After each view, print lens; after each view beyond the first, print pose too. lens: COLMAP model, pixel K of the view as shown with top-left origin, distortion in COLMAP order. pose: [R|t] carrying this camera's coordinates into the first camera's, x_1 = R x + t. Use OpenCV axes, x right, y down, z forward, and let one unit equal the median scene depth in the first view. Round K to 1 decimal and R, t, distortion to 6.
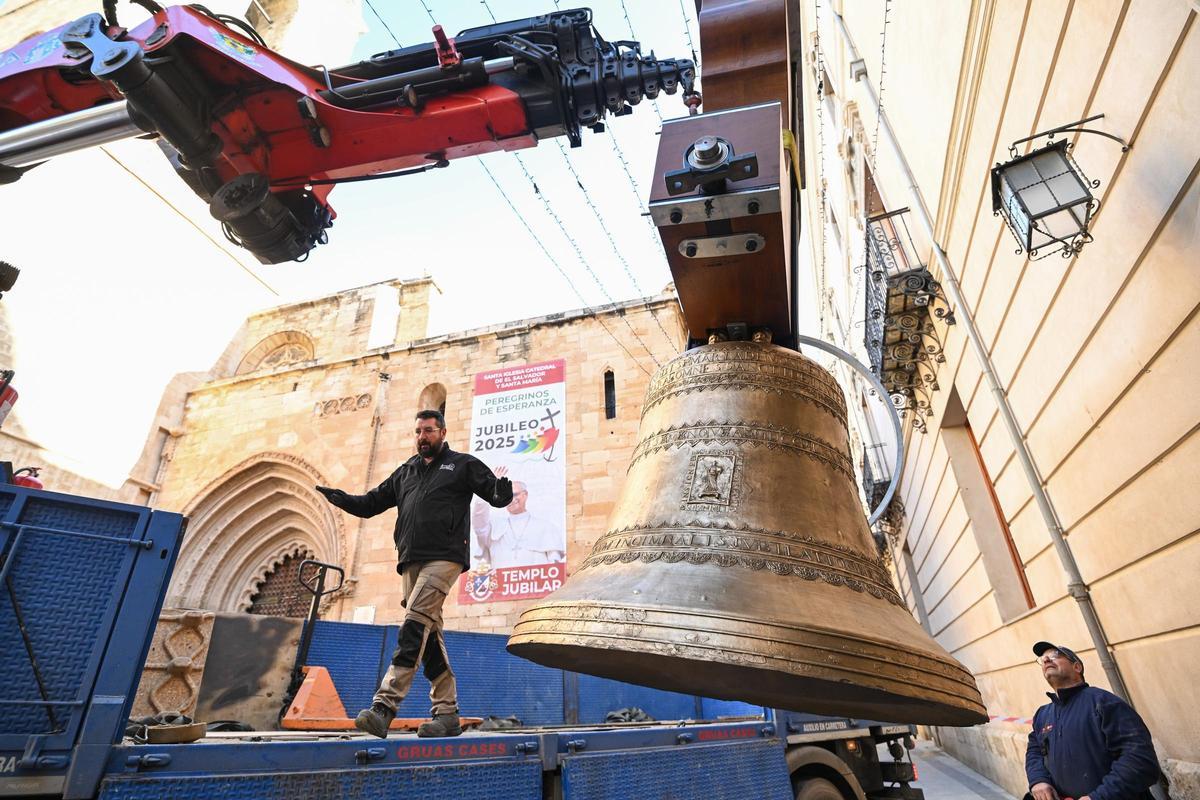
lens RADIAL K [[582.1, 0, 601.9], [0, 582.1, 393.6], [0, 0, 1]] dist [-0.024194, -0.003490]
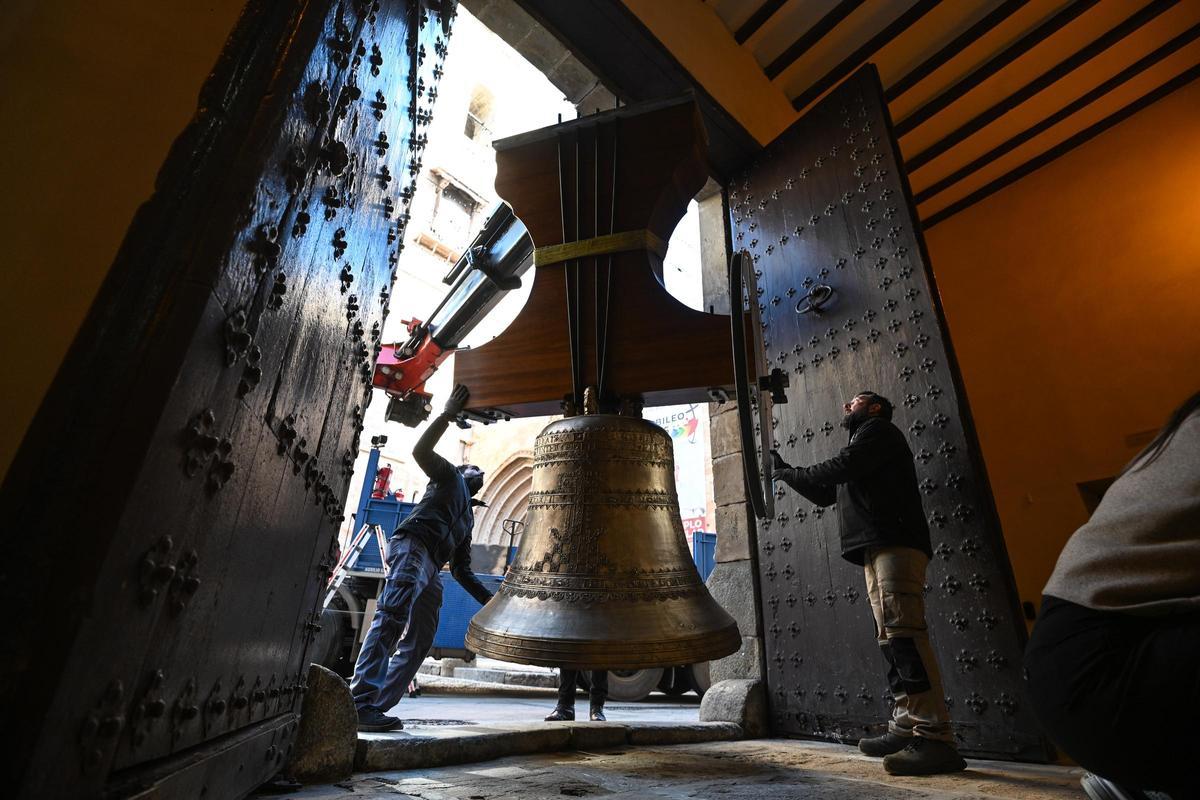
lens RADIAL K [[582.1, 0, 601.1], [0, 582.1, 392.8], [0, 0, 1]] dist [-0.024194, -0.003490]
pose [[0.896546, -0.121552, -0.425947, 0.275165], [0.150064, 0.988095, 0.033887, -0.069039], [0.416757, -0.094300, 0.904113, -0.267926]]
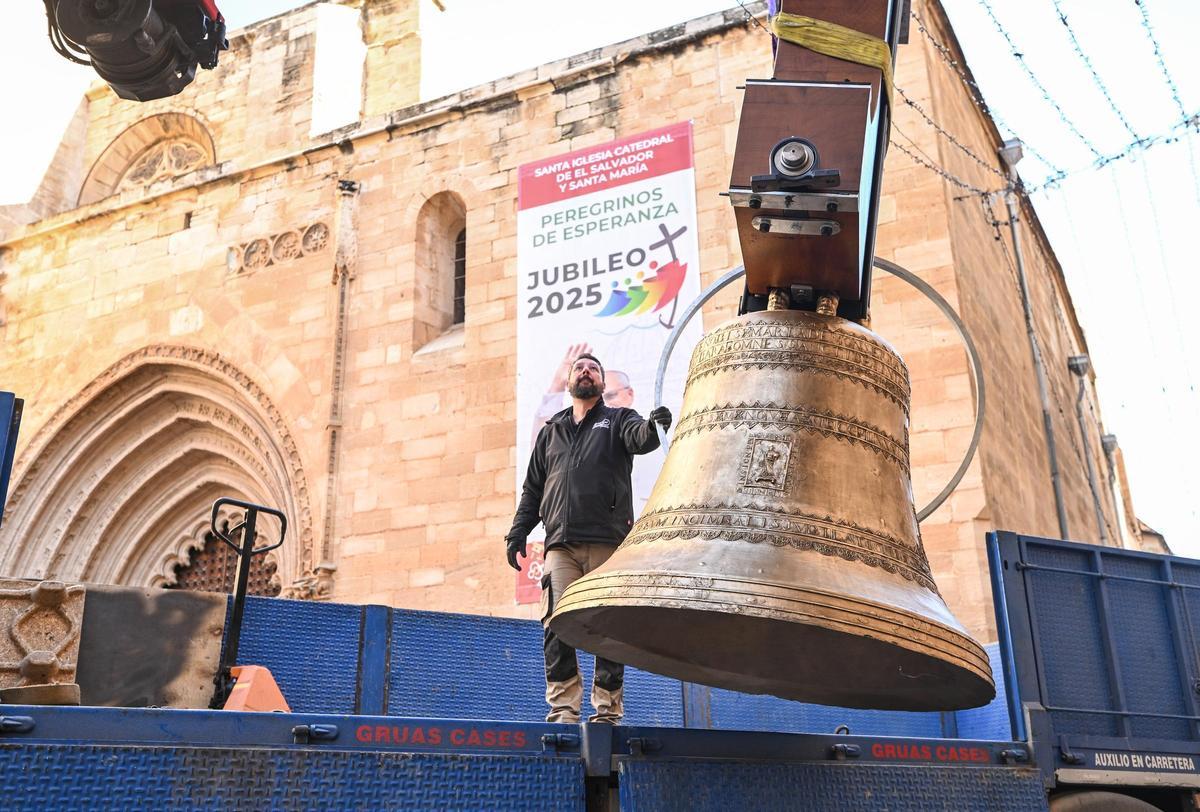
lens RADIAL K [[1227.1, 0, 604.9], [0, 1227.1, 353.9], [0, 0, 1]] dist [0.053304, 0.000000]
pose [[0.982417, -0.057205, -0.177719, 0.037710], [0.078662, 0.990114, 0.116135, 0.008873], [0.169318, -0.128072, 0.977205, -0.053235]]
